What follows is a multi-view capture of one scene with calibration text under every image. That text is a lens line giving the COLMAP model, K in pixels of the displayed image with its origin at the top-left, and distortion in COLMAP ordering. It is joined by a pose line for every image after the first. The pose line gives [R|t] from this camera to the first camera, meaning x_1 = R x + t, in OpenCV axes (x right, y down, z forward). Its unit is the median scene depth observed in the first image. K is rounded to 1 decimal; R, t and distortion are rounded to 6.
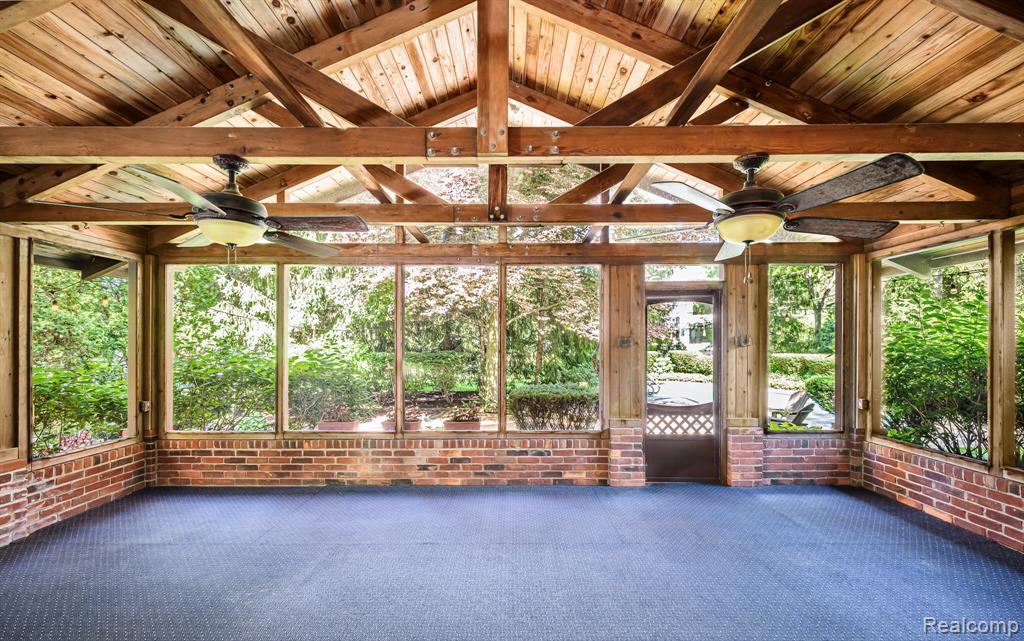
lens RADIAL K [[406.8, 0, 516.0], [0, 406.8, 341.9], [0, 0, 1]] dist [-0.000601, -0.000075]
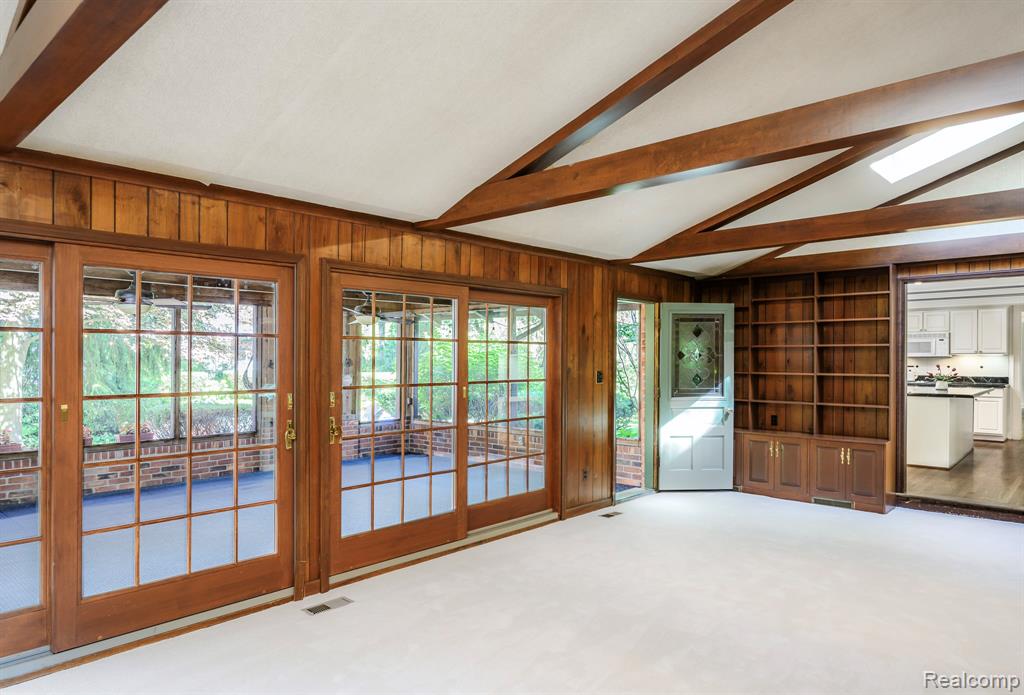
lens RADIAL K [[653.4, 0, 495.9], [0, 653.4, 368.6], [0, 0, 1]] dist [-0.008896, -0.000754]
pose [[0.686127, -0.010541, 0.727406, -0.796767], [-0.000216, 0.999892, 0.014693, -0.015613], [-0.727482, -0.010239, 0.686050, -1.025724]]
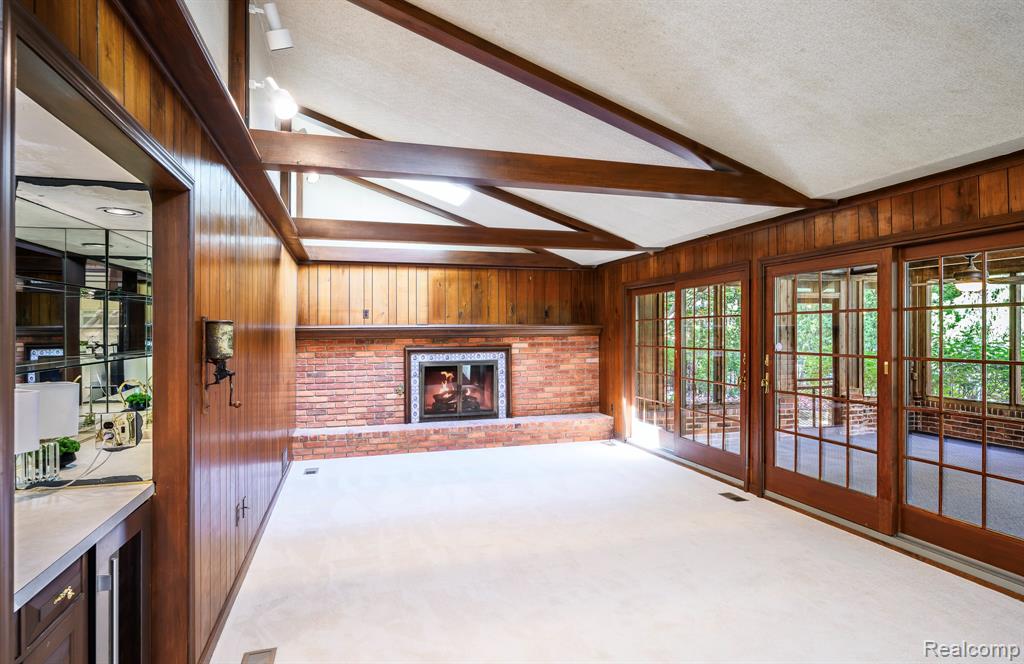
lens RADIAL K [[580.5, 0, 514.3], [0, 580.5, 330.9], [0, 0, 1]] dist [-0.003701, -0.000813]
pose [[0.277652, 0.000607, -0.960682, 0.724109], [0.003991, 0.999990, 0.001786, -0.018437], [0.960673, -0.004330, 0.277647, -1.000780]]
